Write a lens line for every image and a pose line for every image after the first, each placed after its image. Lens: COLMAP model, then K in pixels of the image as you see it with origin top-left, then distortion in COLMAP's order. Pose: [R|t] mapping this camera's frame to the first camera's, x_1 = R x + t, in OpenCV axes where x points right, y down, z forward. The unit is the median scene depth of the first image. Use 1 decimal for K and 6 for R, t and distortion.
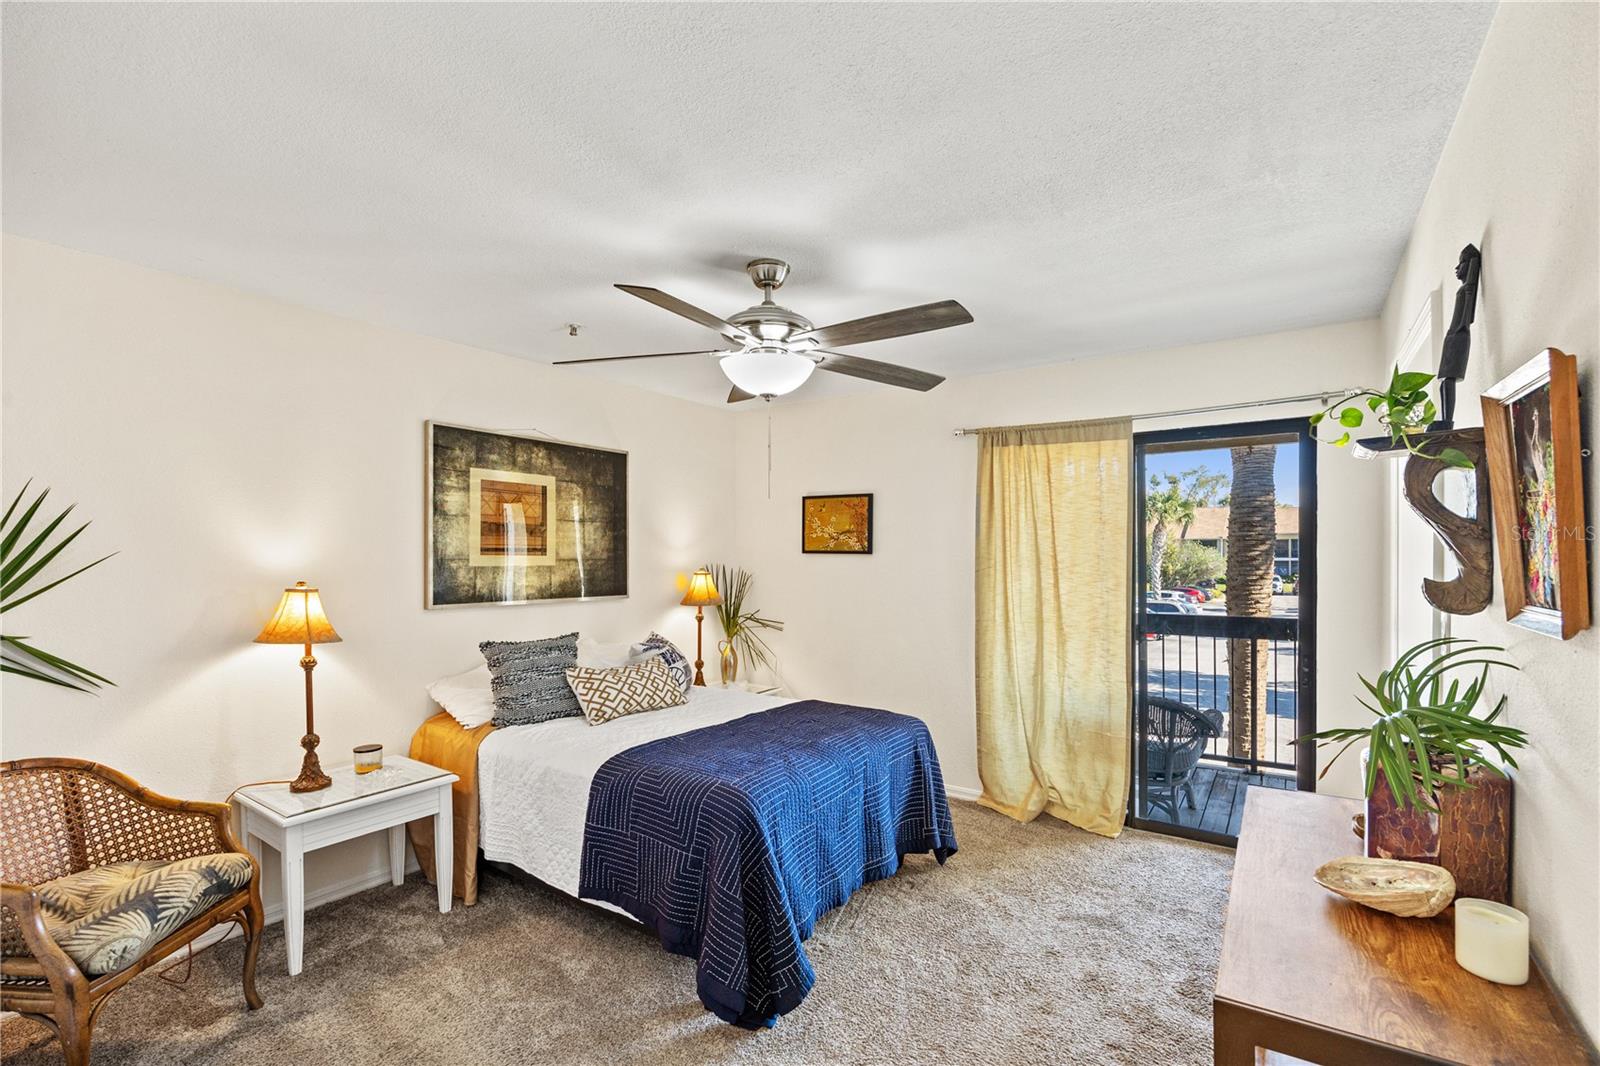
lens RADIAL K [[707.9, 0, 812.7], [0, 707.9, 562.0], [0, 0, 1]] dist [-0.009465, -0.000319]
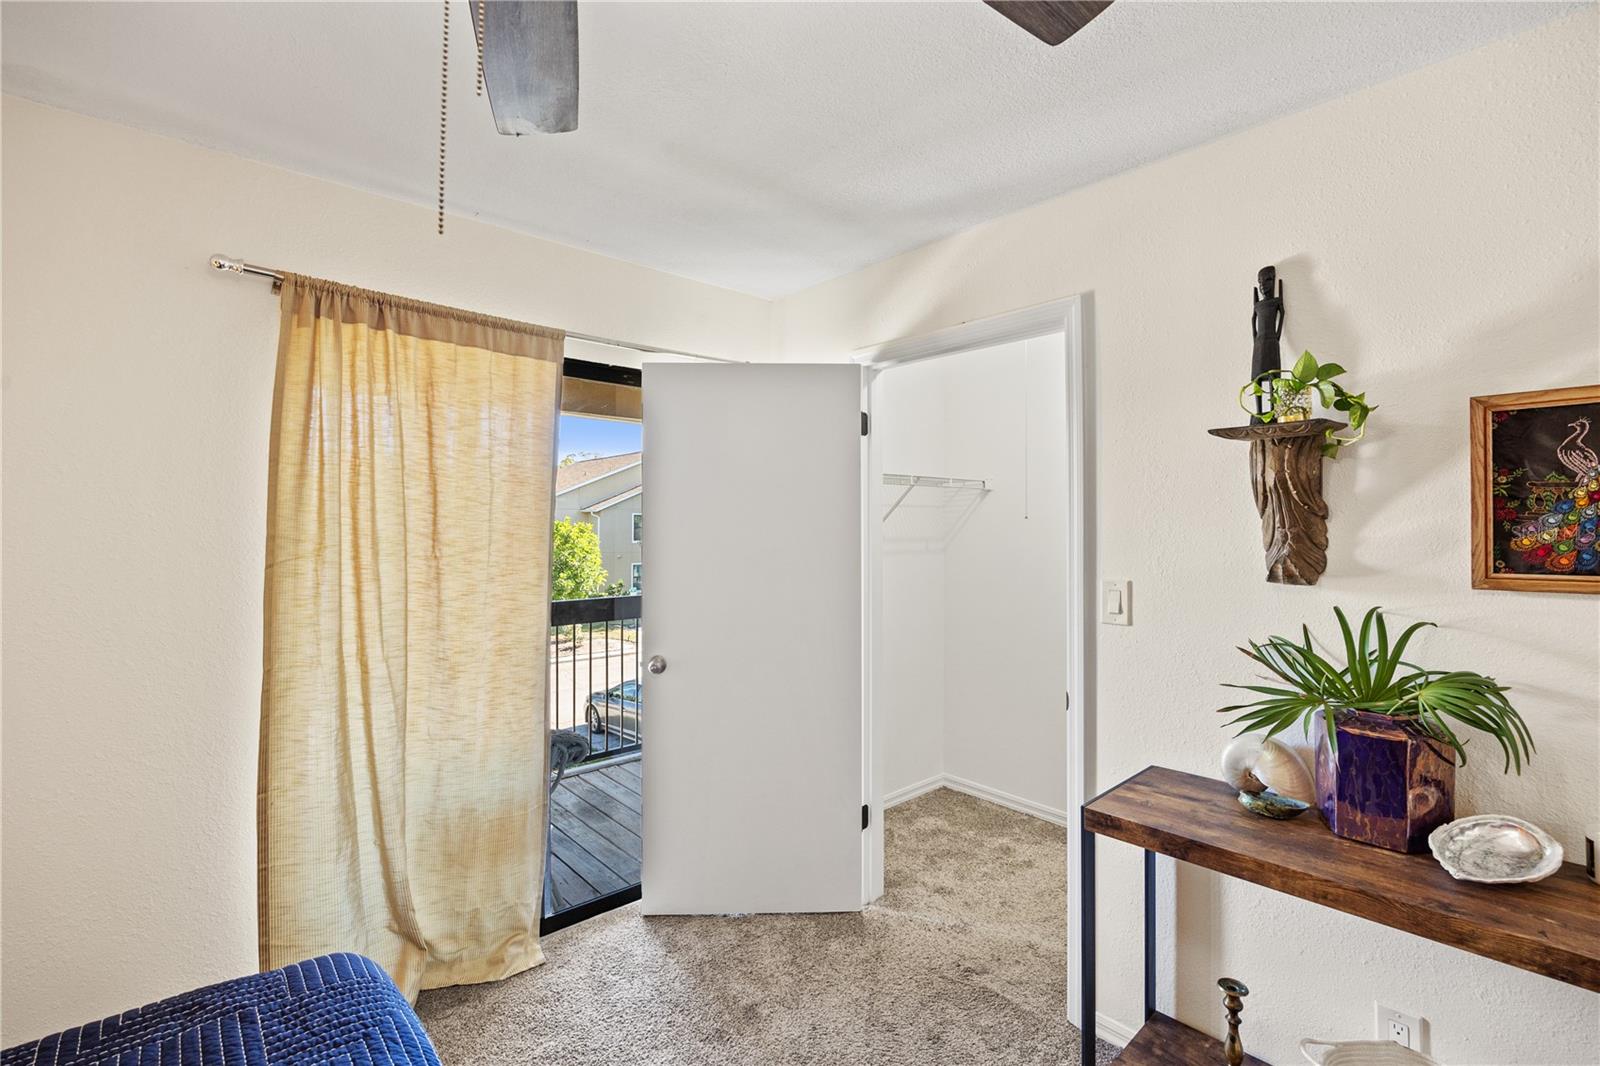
lens RADIAL K [[707.9, 0, 791.2], [0, 707.9, 513.3], [0, 0, 1]] dist [-0.009465, -0.000319]
pose [[0.252731, 0.027722, 0.967139, -0.145050], [0.008658, 0.999485, -0.030912, -0.005478], [-0.967498, 0.016186, 0.252360, 0.578789]]
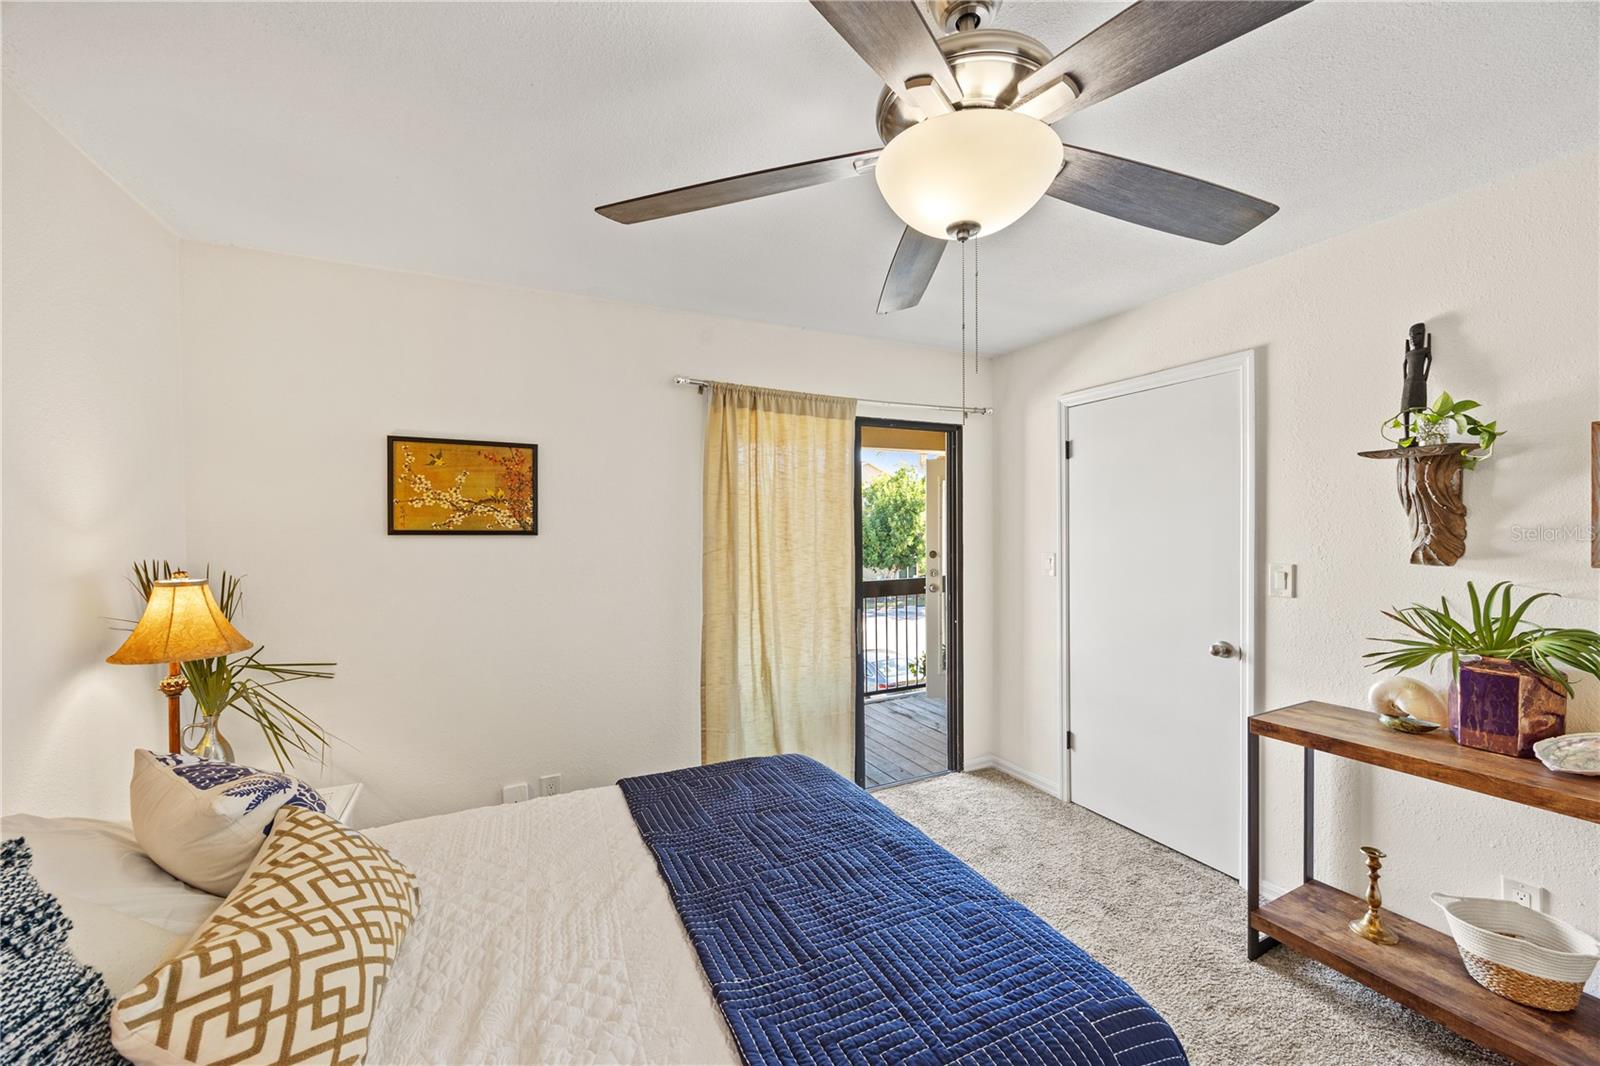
lens RADIAL K [[618.1, 0, 795.6], [0, 618.1, 539.8], [0, 0, 1]] dist [-0.002272, 0.000548]
pose [[0.503613, -0.011450, 0.863853, -0.352805], [0.018355, 0.999828, 0.002552, -0.004668], [-0.863734, 0.014571, 0.503737, 0.587598]]
